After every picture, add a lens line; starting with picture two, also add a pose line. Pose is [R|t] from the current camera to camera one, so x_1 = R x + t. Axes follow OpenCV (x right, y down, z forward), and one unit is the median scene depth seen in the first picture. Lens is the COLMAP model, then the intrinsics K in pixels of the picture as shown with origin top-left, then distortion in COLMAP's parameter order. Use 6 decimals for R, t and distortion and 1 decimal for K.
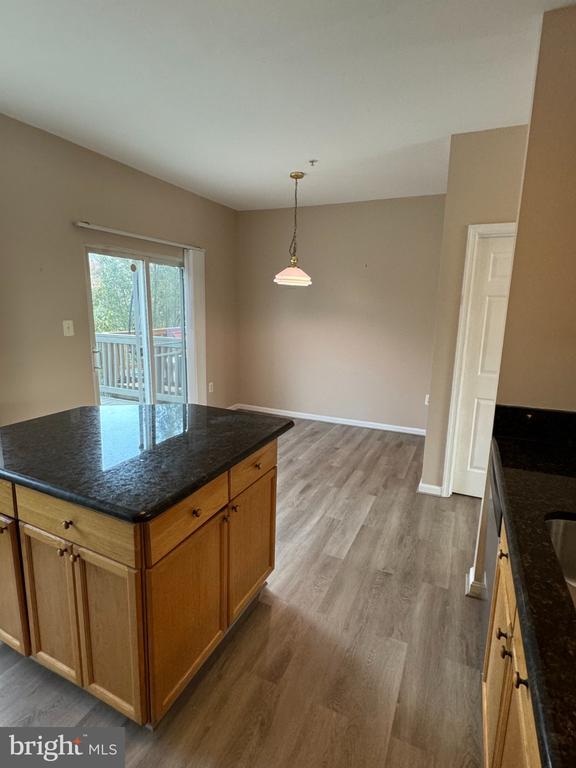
lens RADIAL K [[397.7, 0, 289.9], [0, 397.7, 380.2], [0, 0, 1]] dist [-0.016334, 0.004541]
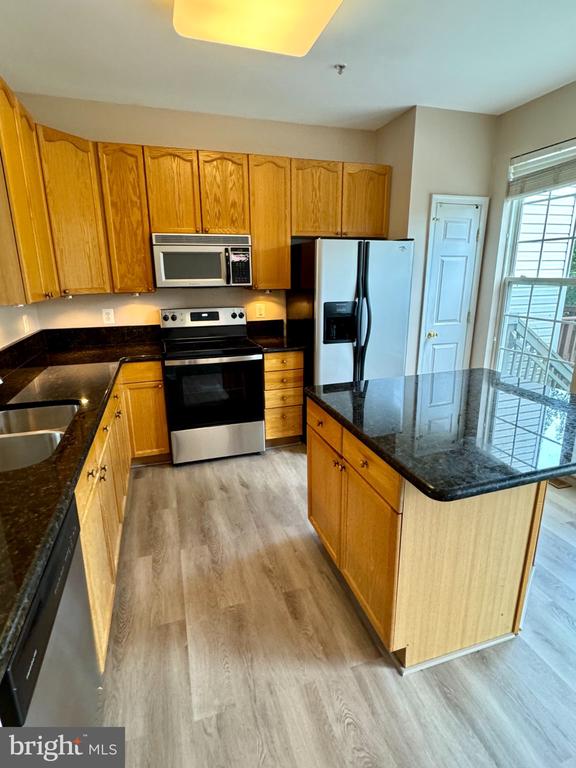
lens RADIAL K [[397.7, 0, 294.7], [0, 397.7, 379.6], [0, 0, 1]] dist [-0.016334, 0.004541]
pose [[-0.740048, 0.153188, -0.654876, 0.463687], [-0.133972, 0.920623, 0.366748, -0.196466], [0.659076, 0.359146, -0.660782, 1.175311]]
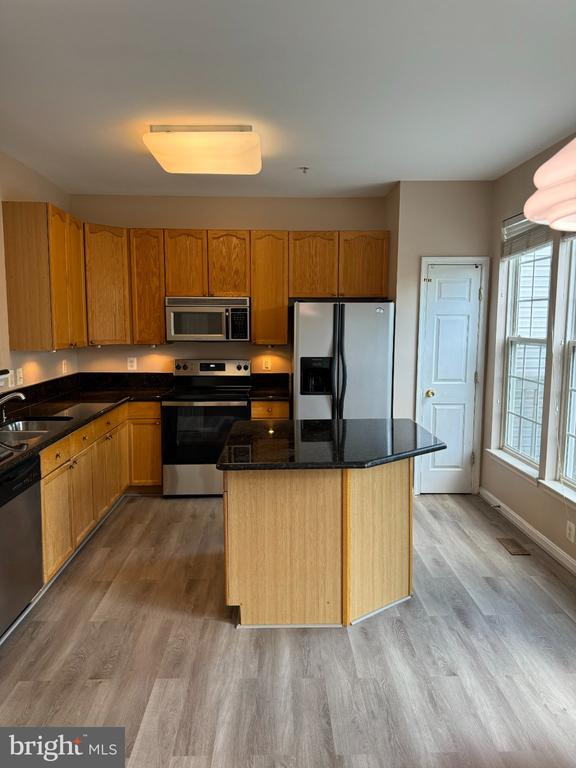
lens RADIAL K [[543.1, 0, 294.0], [0, 543.1, 378.1], [0, 0, 1]] dist [0.055996, -0.077199]
pose [[-0.895571, 0.017787, -0.444563, 0.390933], [-0.106208, 0.961767, 0.252436, -0.402432], [0.432056, 0.273290, -0.859442, 2.058282]]
